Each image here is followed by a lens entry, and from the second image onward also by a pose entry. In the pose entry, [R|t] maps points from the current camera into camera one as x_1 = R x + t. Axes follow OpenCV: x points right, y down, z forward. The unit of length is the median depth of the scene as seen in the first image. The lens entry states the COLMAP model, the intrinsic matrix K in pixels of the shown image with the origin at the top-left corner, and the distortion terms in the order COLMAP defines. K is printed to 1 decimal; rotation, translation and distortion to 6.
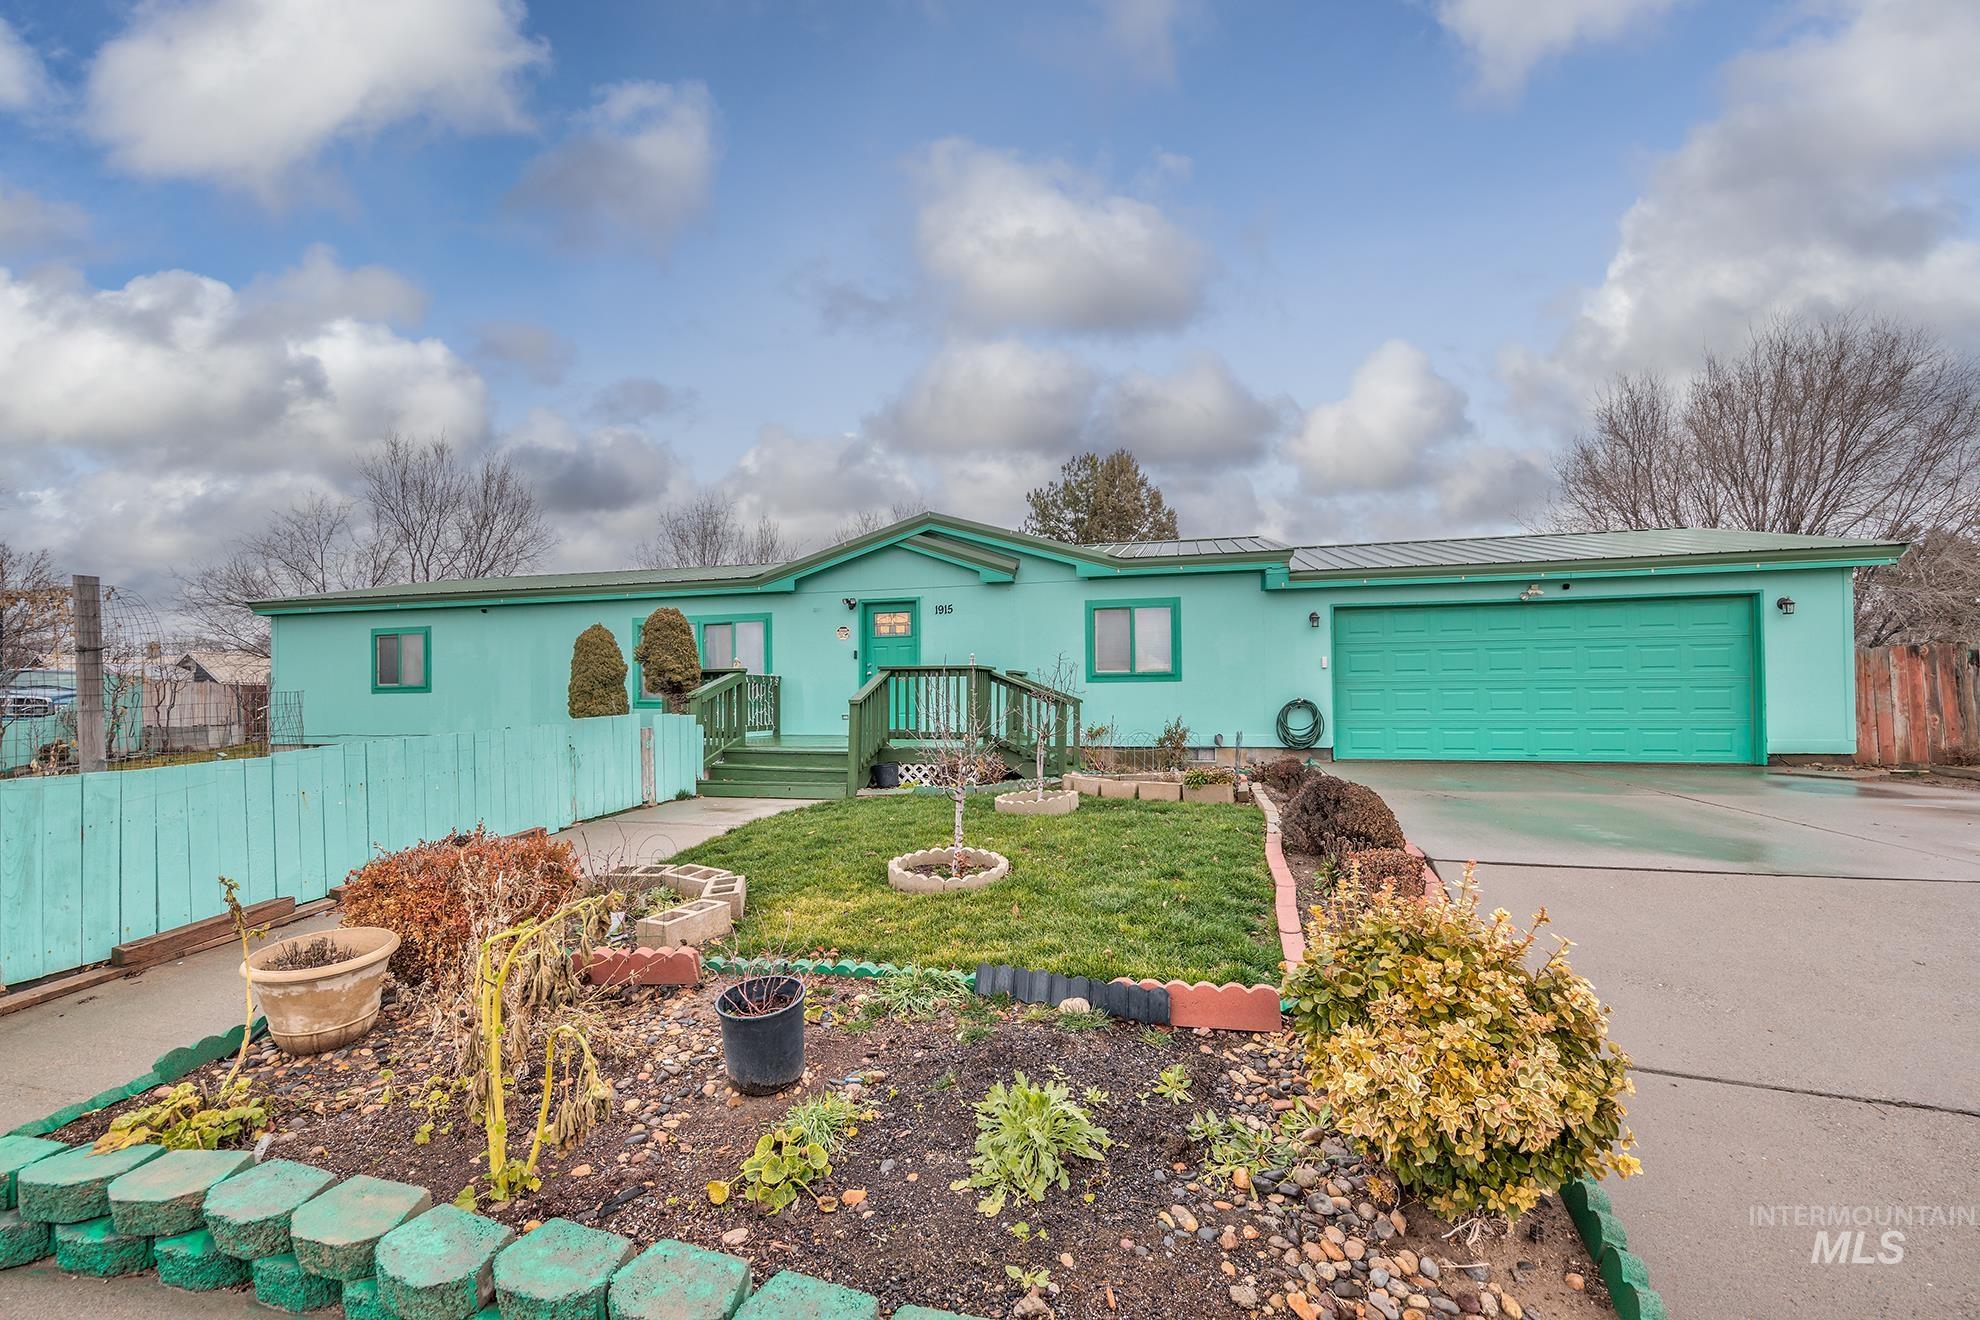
lens RADIAL K [[799.0, 0, 959.7], [0, 799.0, 694.7], [0, 0, 1]] dist [0.003518, -0.002564]
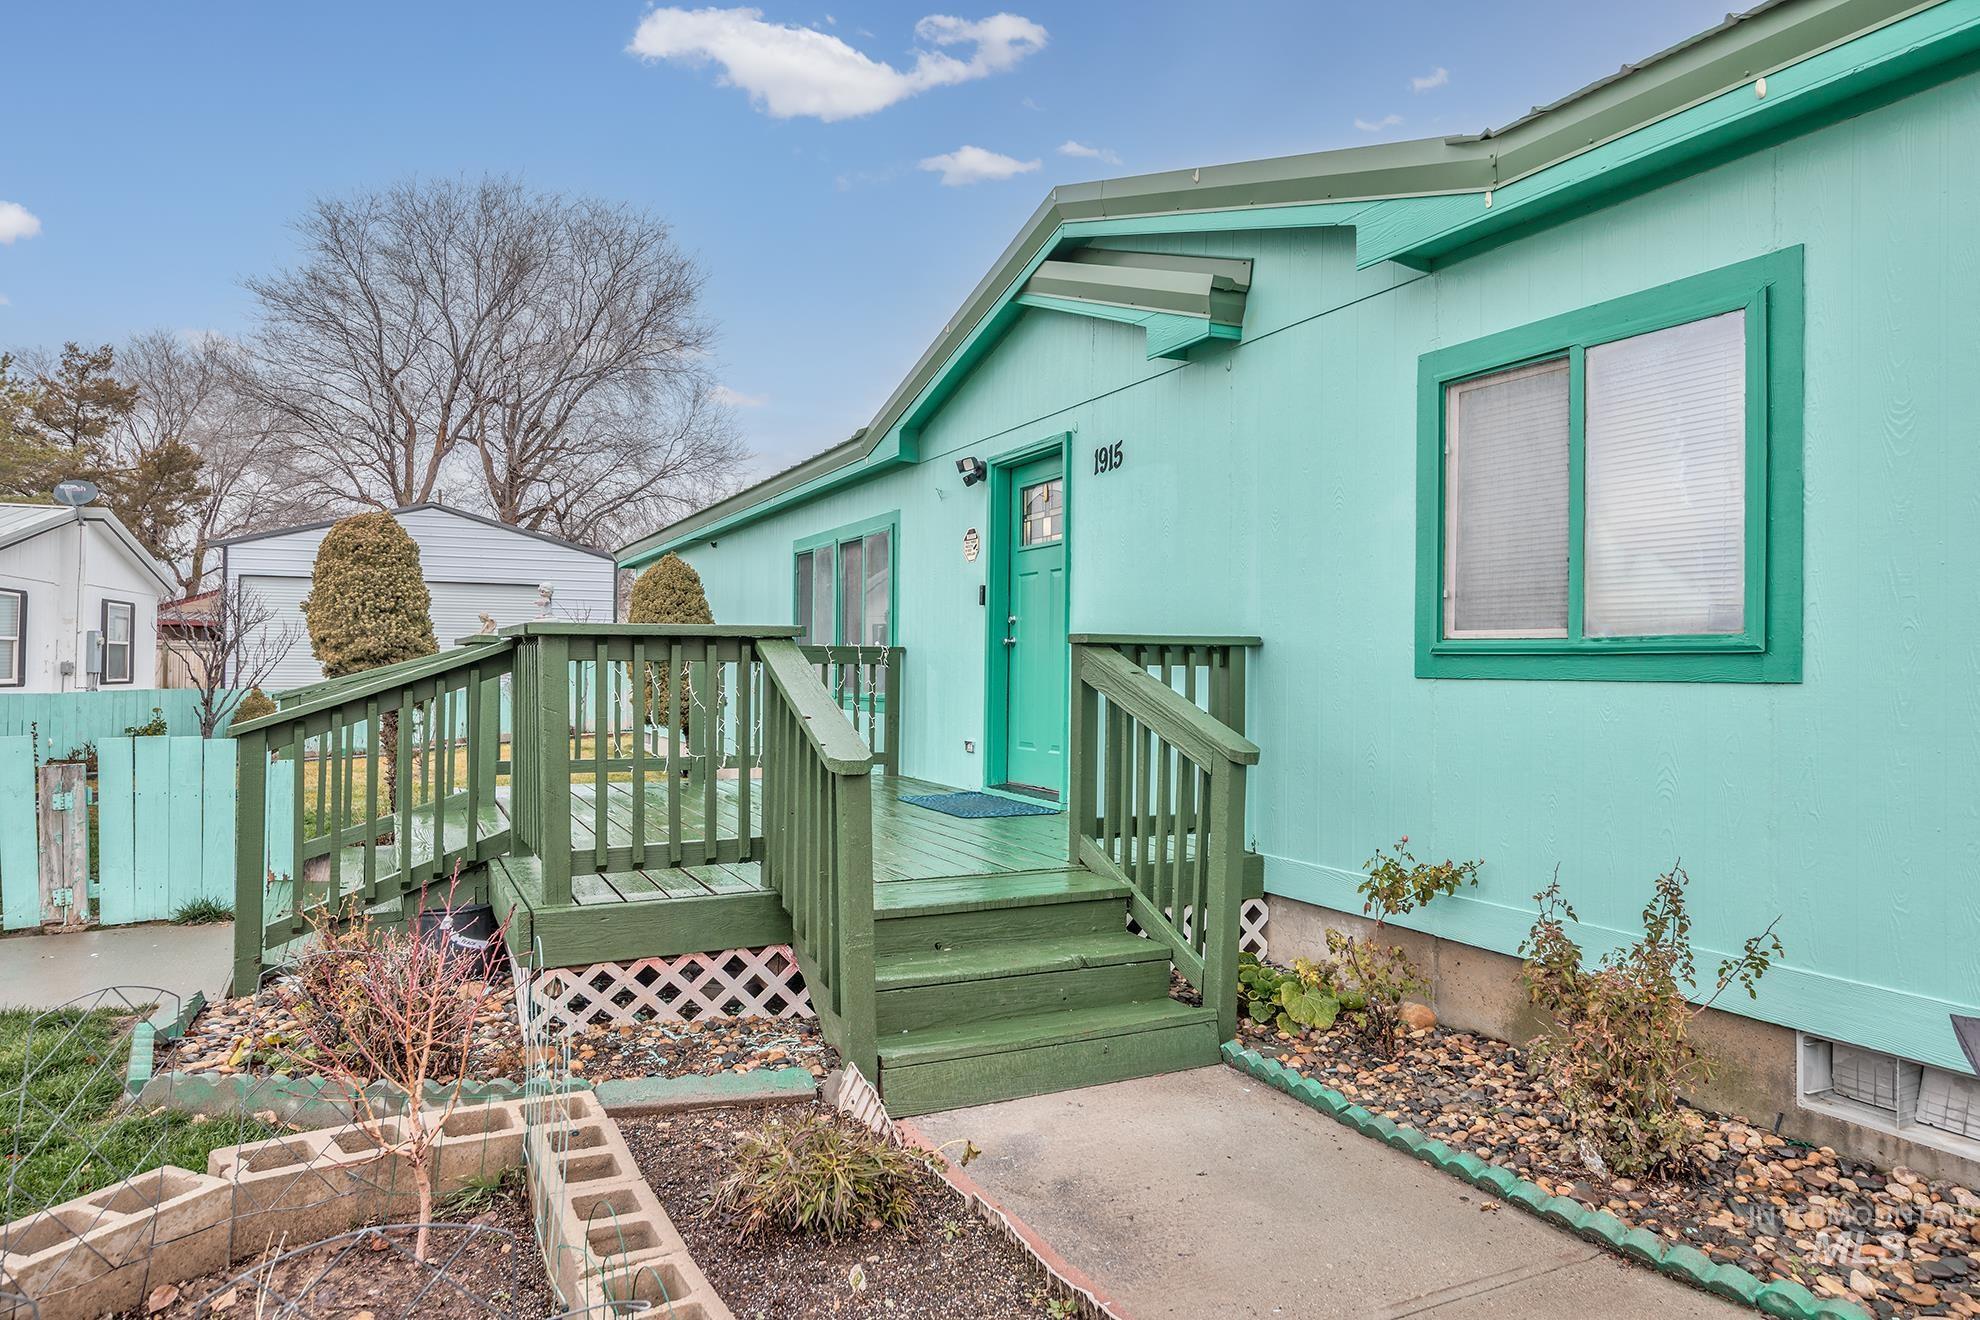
lens RADIAL K [[1198.2, 0, 982.7], [0, 1198.2, 658.2], [0, 0, 1]] dist [0.008660, 0.001098]
pose [[0.668181, 0.009224, -0.743942, 0.358319], [-0.010137, 0.999943, 0.003293, -0.021758], [0.743930, 0.005341, 0.668236, 0.655193]]
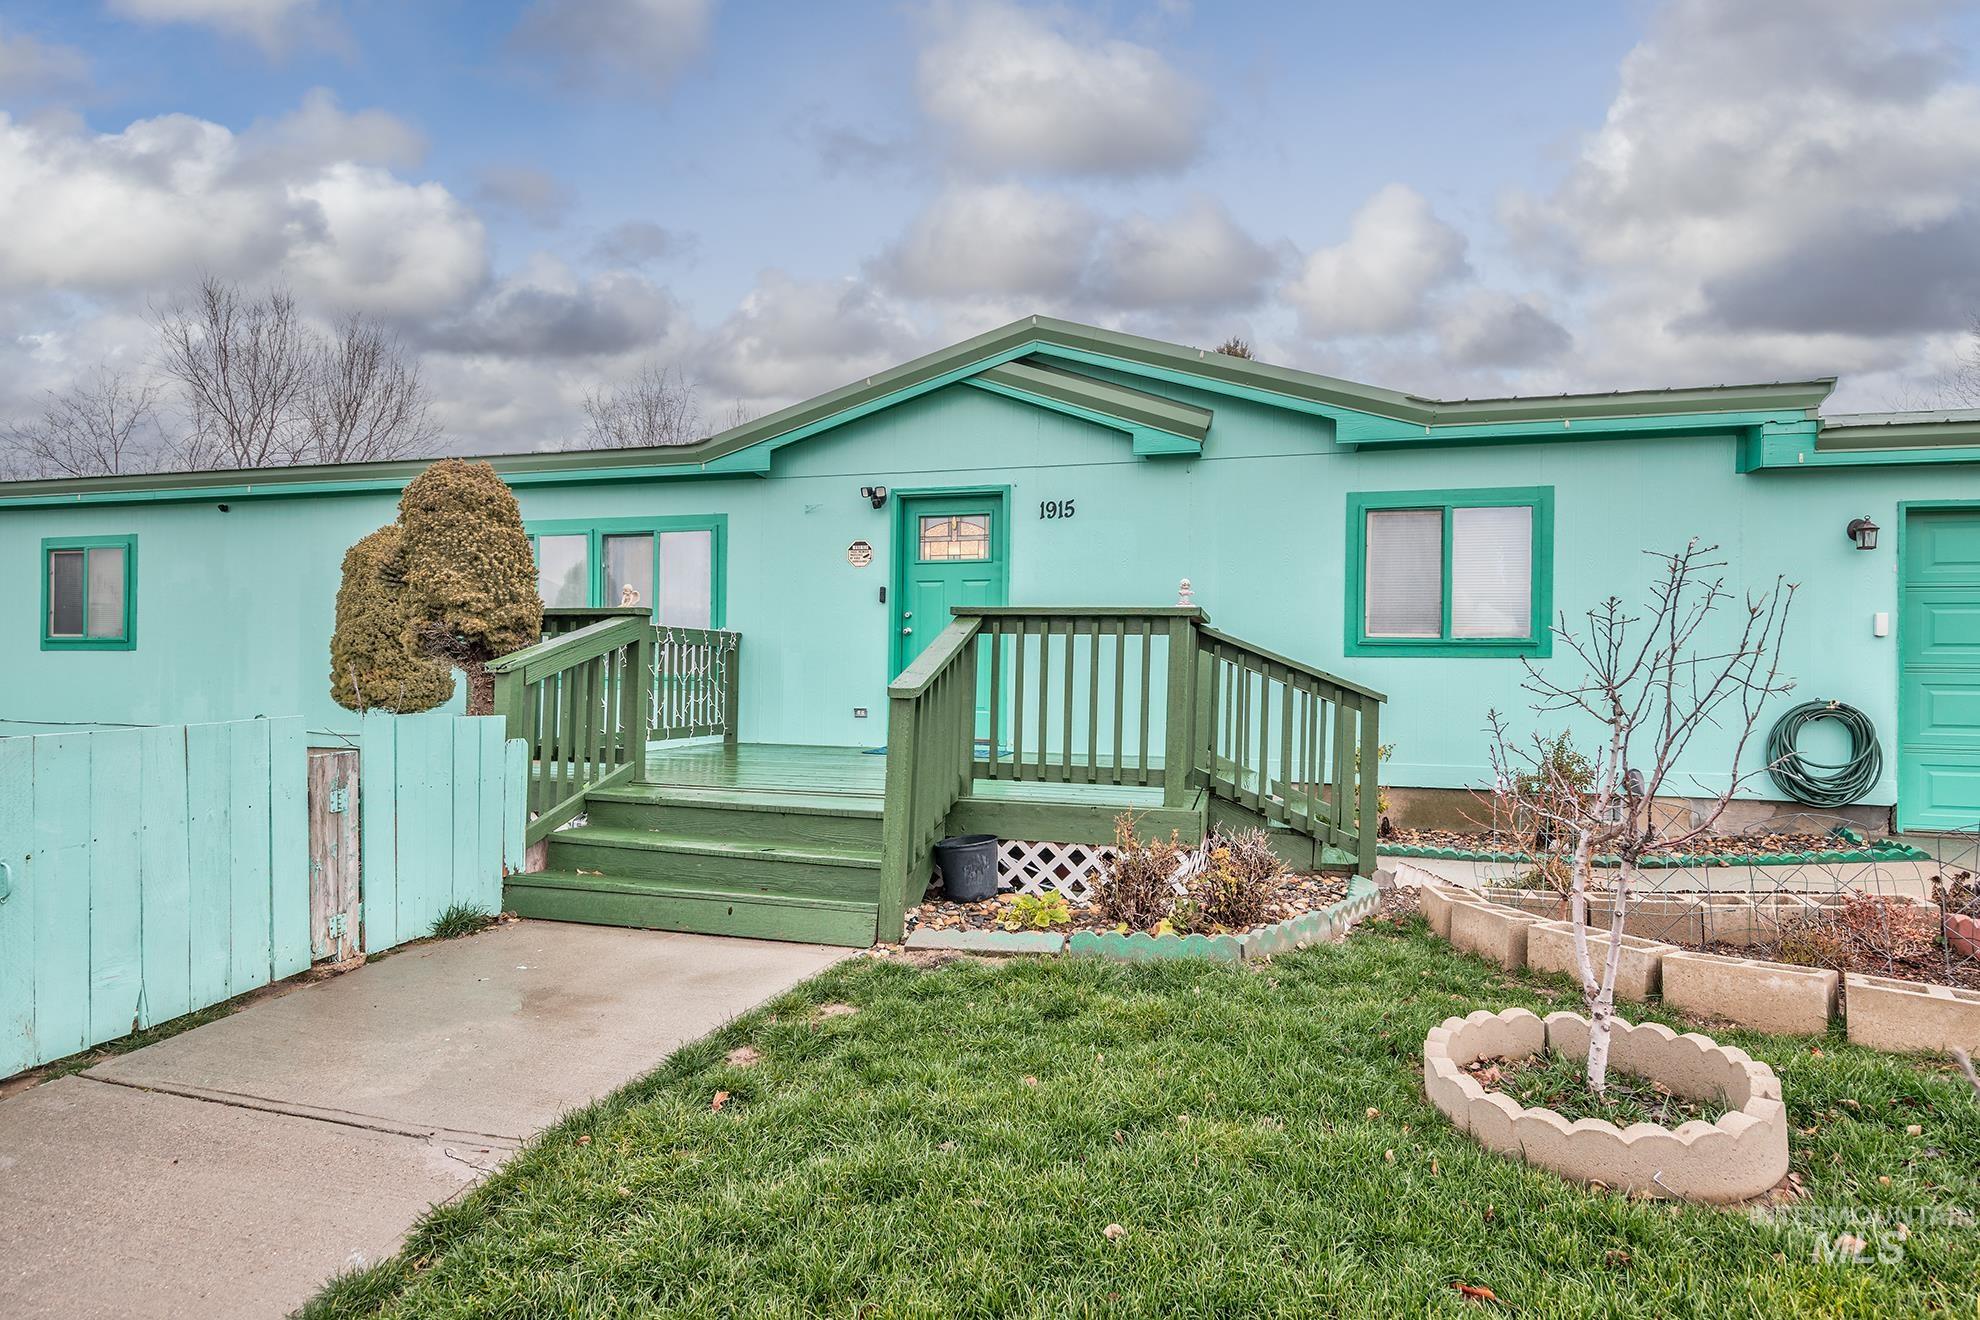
lens RADIAL K [[987.2, 0, 988.8], [0, 987.2, 675.5], [0, 0, 1]] dist [0.006069, 0.000406]
pose [[0.999782, 0.020845, -0.000679, -0.066365], [-0.020841, 0.999764, 0.006165, -0.002616], [0.000808, -0.006150, 0.999981, 0.389468]]
